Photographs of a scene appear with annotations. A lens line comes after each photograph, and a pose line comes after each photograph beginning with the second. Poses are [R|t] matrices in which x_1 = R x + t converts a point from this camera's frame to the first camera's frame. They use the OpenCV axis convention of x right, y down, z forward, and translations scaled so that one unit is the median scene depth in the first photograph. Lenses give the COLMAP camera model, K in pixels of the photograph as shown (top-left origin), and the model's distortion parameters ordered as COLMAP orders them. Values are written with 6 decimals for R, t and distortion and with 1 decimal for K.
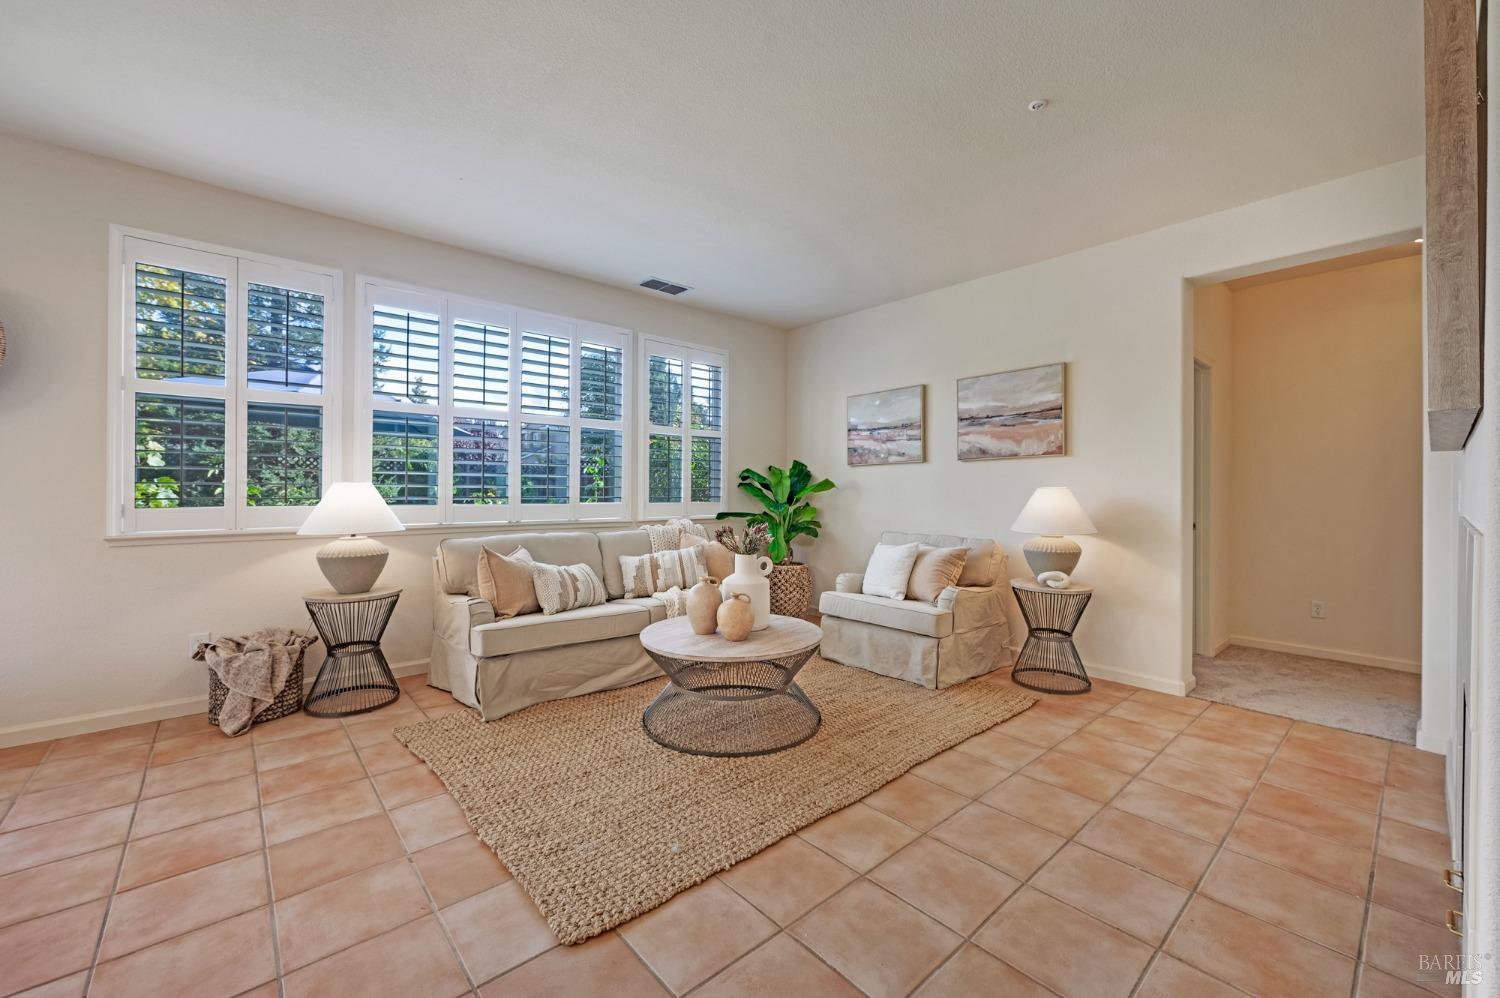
lens RADIAL K [[595.8, 0, 749.7], [0, 595.8, 493.5], [0, 0, 1]] dist [0.000034, 0.000017]
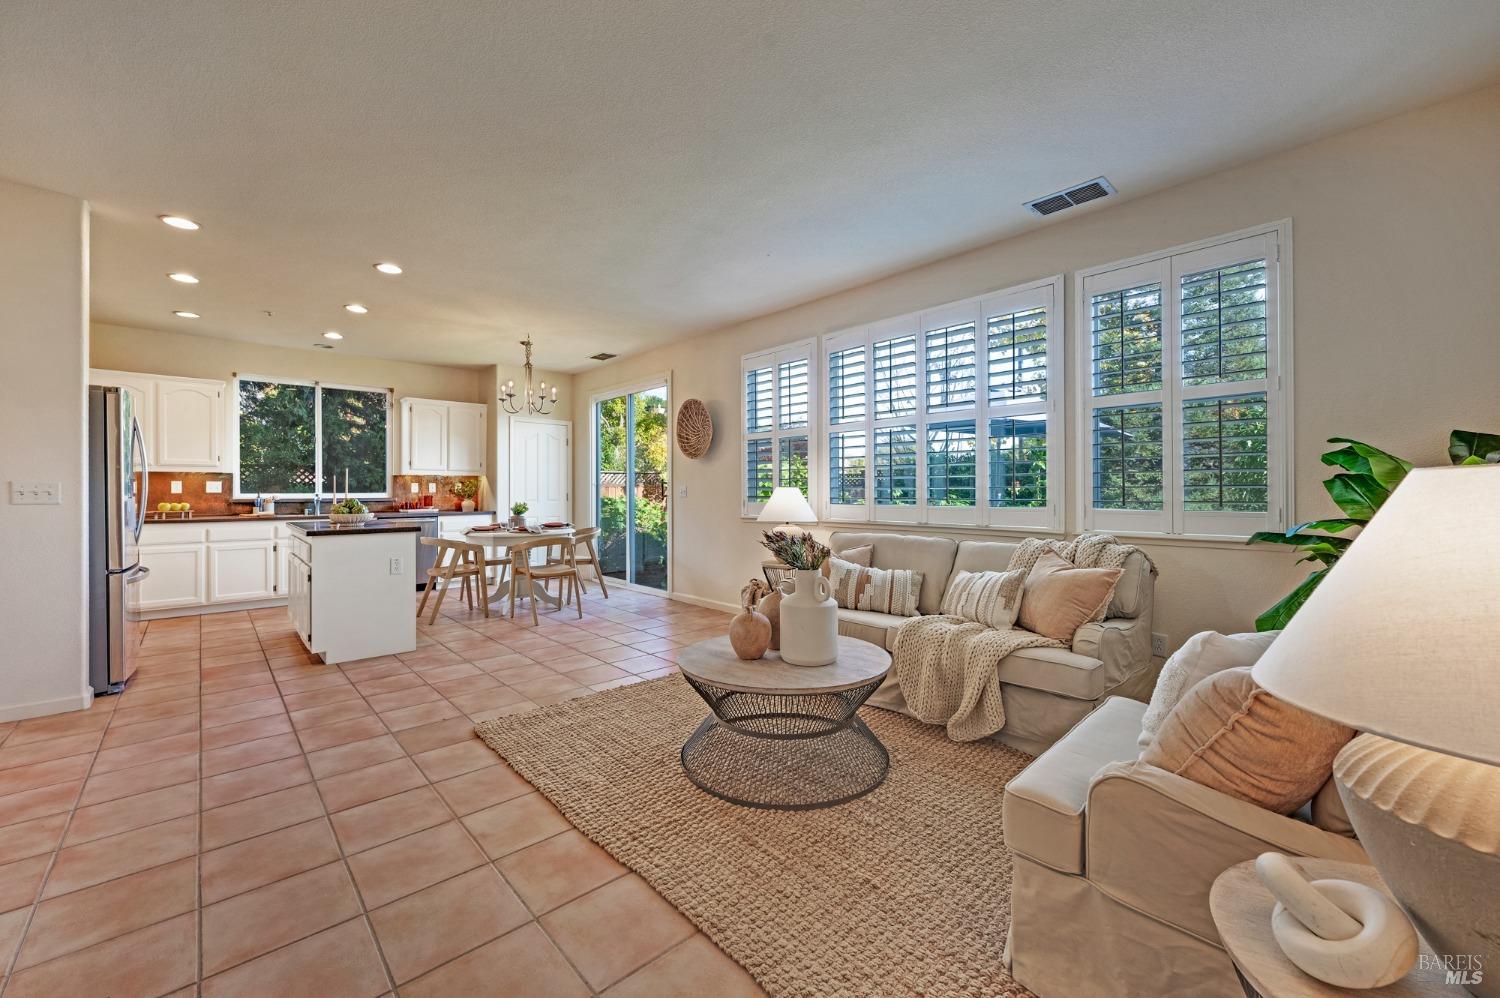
lens RADIAL K [[595.8, 0, 751.6], [0, 595.8, 491.5], [0, 0, 1]] dist [0.000034, 0.000017]
pose [[0.024424, -0.002499, -0.999699, 0.595232], [-0.001611, 0.999995, -0.002539, -0.001520], [0.999700, 0.001673, 0.024420, 0.666613]]
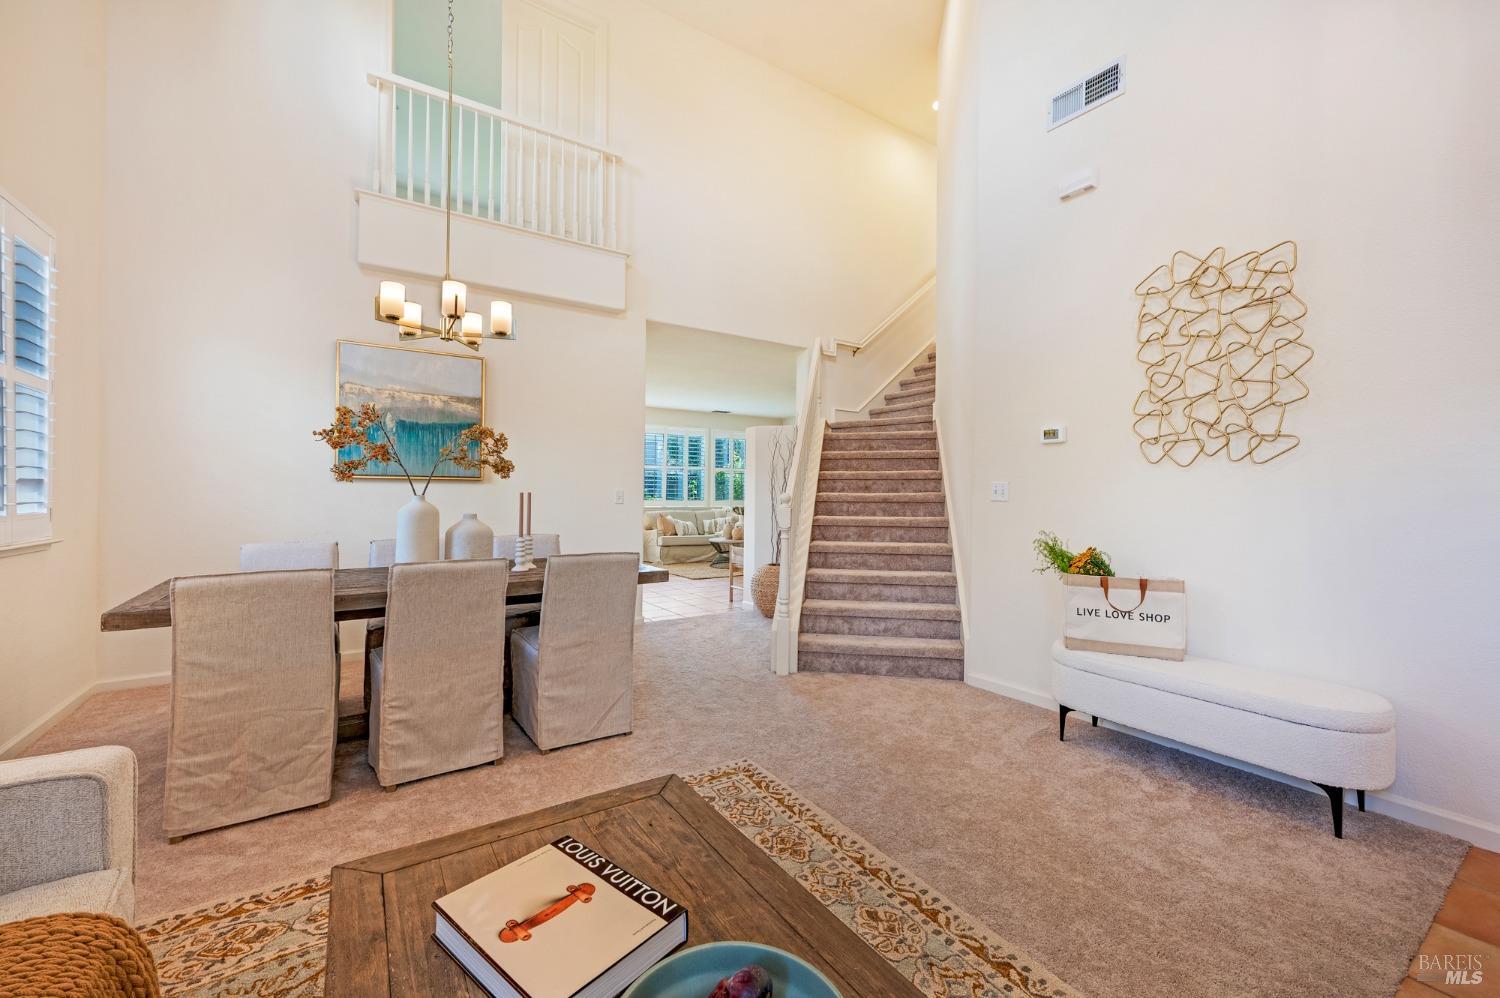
lens RADIAL K [[595.8, 0, 749.1], [0, 595.8, 496.4], [0, 0, 1]] dist [0.000034, 0.000017]
pose [[0.990489, 0.001751, -0.137582, 0.356882], [-0.001997, 0.999997, -0.001652, 0.004963], [0.137578, 0.001911, 0.990489, -1.632361]]
